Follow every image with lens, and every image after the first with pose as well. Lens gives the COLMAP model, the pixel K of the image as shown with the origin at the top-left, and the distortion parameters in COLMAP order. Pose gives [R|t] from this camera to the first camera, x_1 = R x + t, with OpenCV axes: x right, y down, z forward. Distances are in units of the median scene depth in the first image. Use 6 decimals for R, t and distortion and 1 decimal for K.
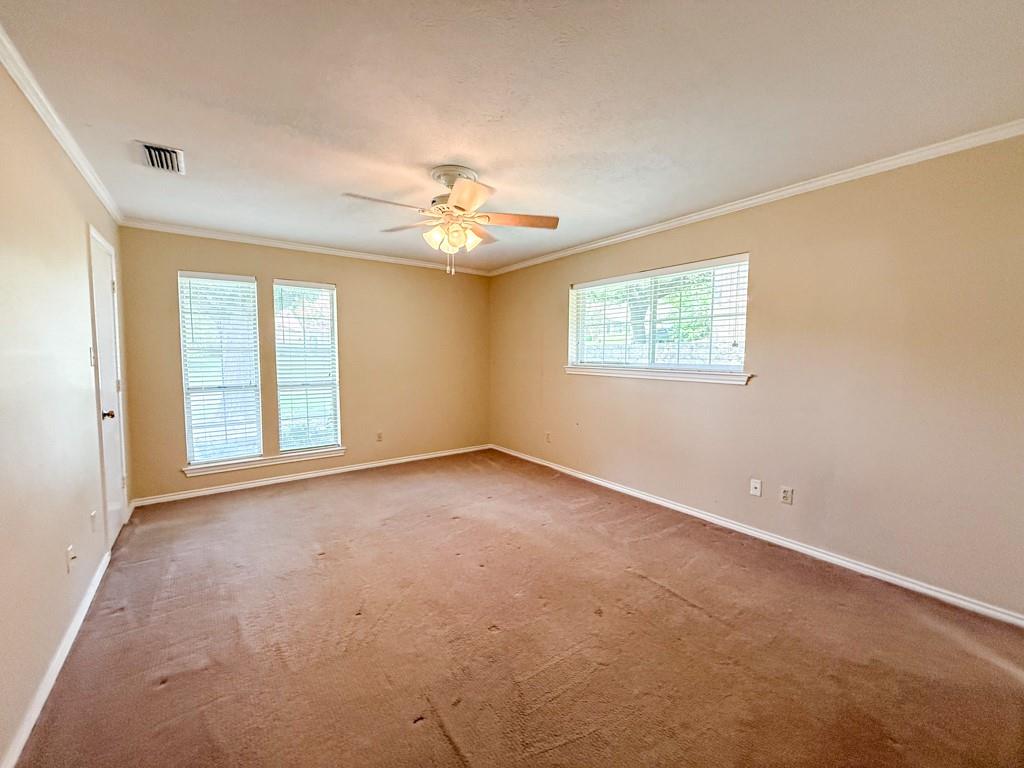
lens RADIAL K [[407.2, 0, 508.4], [0, 407.2, 380.9], [0, 0, 1]] dist [-0.000554, 0.000542]
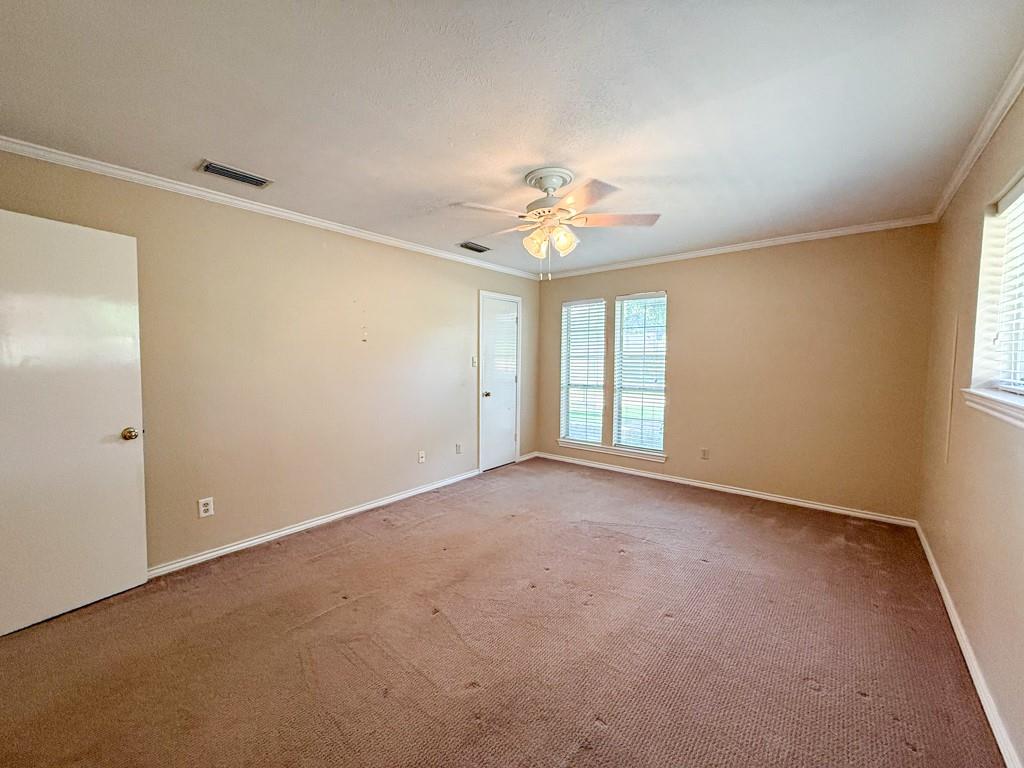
lens RADIAL K [[407.2, 0, 509.4], [0, 407.2, 386.2], [0, 0, 1]] dist [-0.000554, 0.000542]
pose [[0.237438, 0.064417, -0.969265, 0.510167], [-0.063841, 0.996676, 0.050599, -0.033294], [0.969303, 0.049865, 0.240761, 0.437114]]
